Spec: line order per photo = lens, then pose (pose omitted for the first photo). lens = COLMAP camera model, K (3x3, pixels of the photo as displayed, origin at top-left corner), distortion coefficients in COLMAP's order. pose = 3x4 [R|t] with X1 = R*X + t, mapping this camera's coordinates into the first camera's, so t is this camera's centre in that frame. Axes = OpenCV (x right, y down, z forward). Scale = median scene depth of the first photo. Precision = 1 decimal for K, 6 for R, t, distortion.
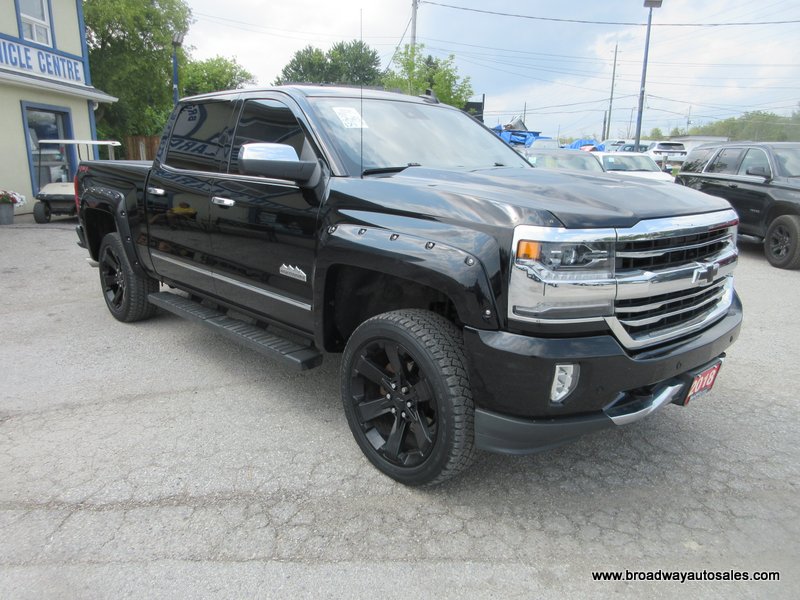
lens RADIAL K [[604.1, 0, 397.8], [0, 604.1, 300.4], [0, 0, 1]] dist [0.007430, 0.001804]
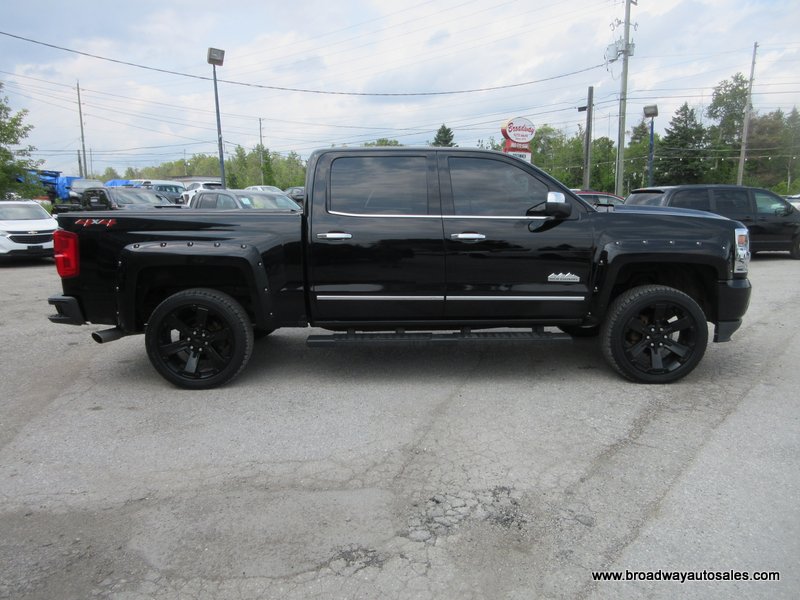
lens RADIAL K [[604.1, 0, 403.6], [0, 604.1, 300.0], [0, 0, 1]] dist [0.007430, 0.001804]
pose [[0.662507, -0.142416, 0.735392, -0.371188], [0.188077, 0.981936, 0.020725, -0.023598], [-0.725060, 0.124580, 0.677324, 0.072454]]
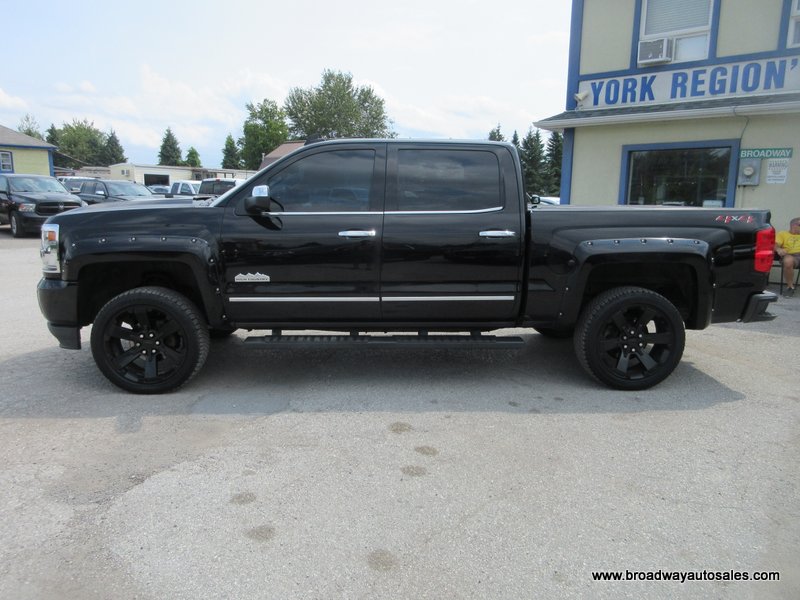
lens RADIAL K [[604.1, 0, 398.8], [0, 604.1, 299.9], [0, 0, 1]] dist [0.007430, 0.001804]
pose [[-0.645583, 0.107412, -0.756099, 0.269414], [-0.196390, 0.933412, 0.300286, -0.138022], [0.738007, 0.342350, -0.581500, 0.604934]]
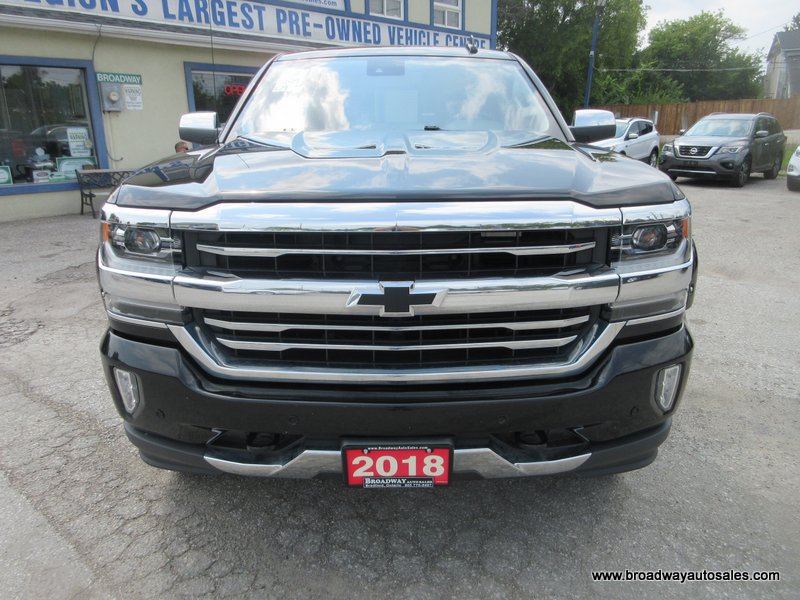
lens RADIAL K [[604.1, 0, 400.4], [0, 604.1, 298.1], [0, 0, 1]] dist [0.007430, 0.001804]
pose [[0.734058, 0.168070, -0.657960, 0.185524], [-0.138585, 0.985575, 0.097142, -0.021323], [0.664795, 0.019875, 0.746761, 0.106942]]
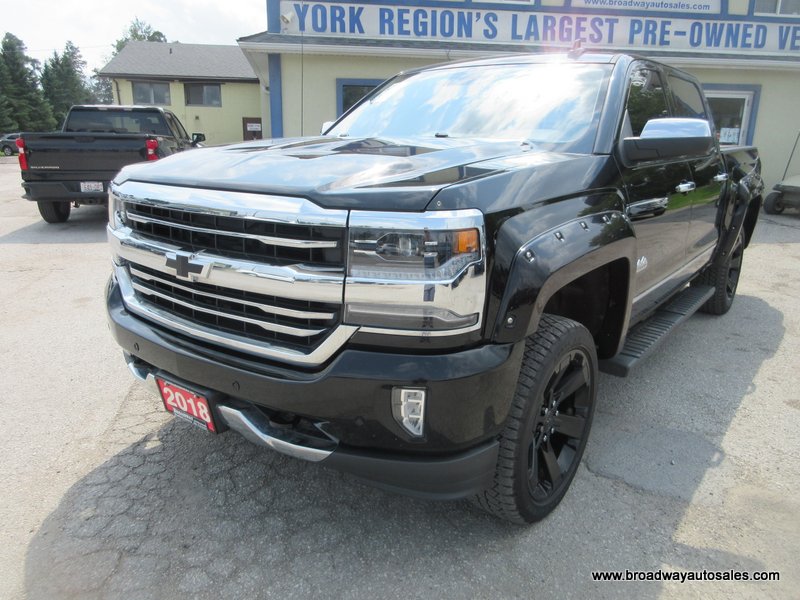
lens RADIAL K [[604.1, 0, 399.4], [0, 604.1, 300.4], [0, 0, 1]] dist [0.007430, 0.001804]
pose [[0.165038, 0.242995, -0.955885, 0.261853], [-0.237109, 0.950527, 0.200694, -0.044544], [0.957362, 0.193527, 0.214489, 0.221181]]
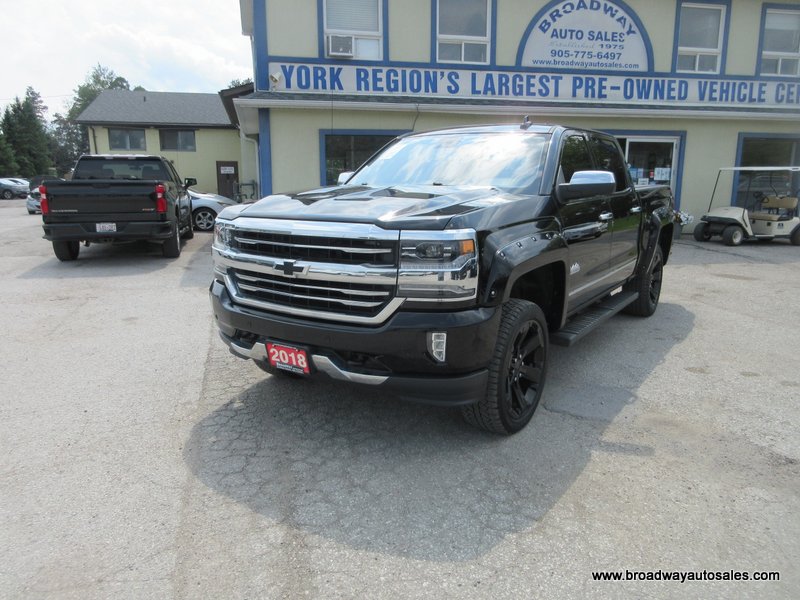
lens RADIAL K [[604.1, 0, 399.0], [0, 604.1, 300.0], [0, 0, 1]] dist [0.007430, 0.001804]
pose [[0.226492, 0.178501, -0.957517, 0.352657], [-0.221386, 0.966768, 0.127859, -0.037966], [0.948520, 0.183022, 0.258483, 0.180879]]
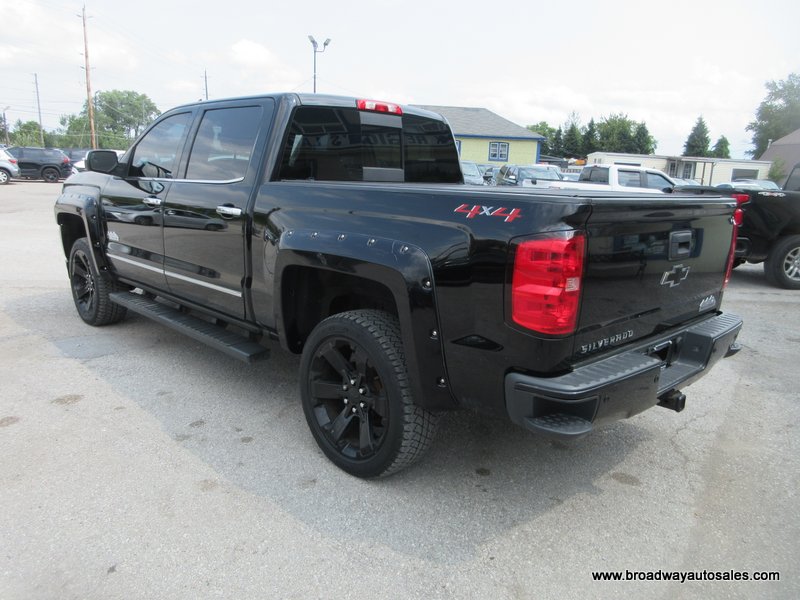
lens RADIAL K [[604.1, 0, 401.5], [0, 604.1, 302.2], [0, 0, 1]] dist [0.007430, 0.001804]
pose [[-0.997824, -0.049775, -0.043246, -0.091010], [-0.063526, 0.901449, 0.428199, -0.163872], [0.017671, 0.430015, -0.902649, 0.695099]]
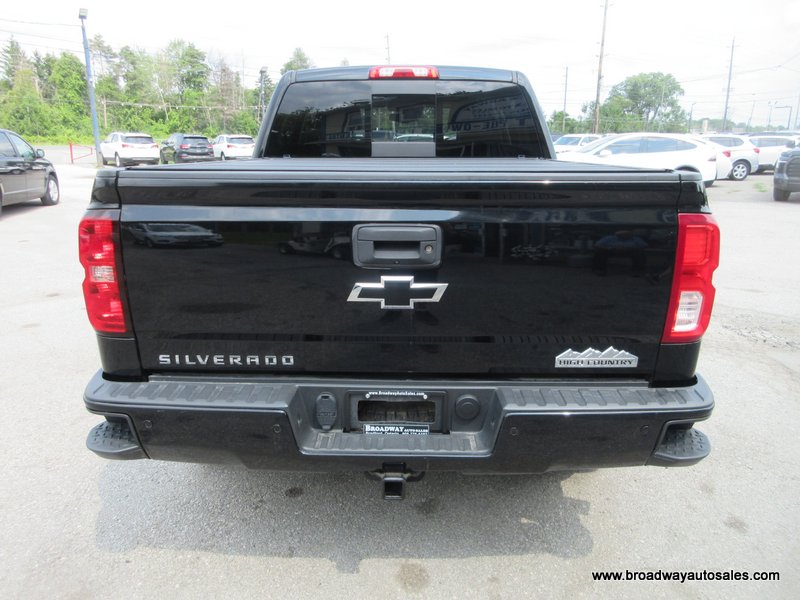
lens RADIAL K [[604.1, 0, 398.6], [0, 604.1, 300.6], [0, 0, 1]] dist [0.007430, 0.001804]
pose [[-0.716888, -0.193408, 0.669824, -0.282111], [0.147248, 0.897076, 0.416620, -0.143475], [-0.681461, 0.397300, -0.614625, 0.588811]]
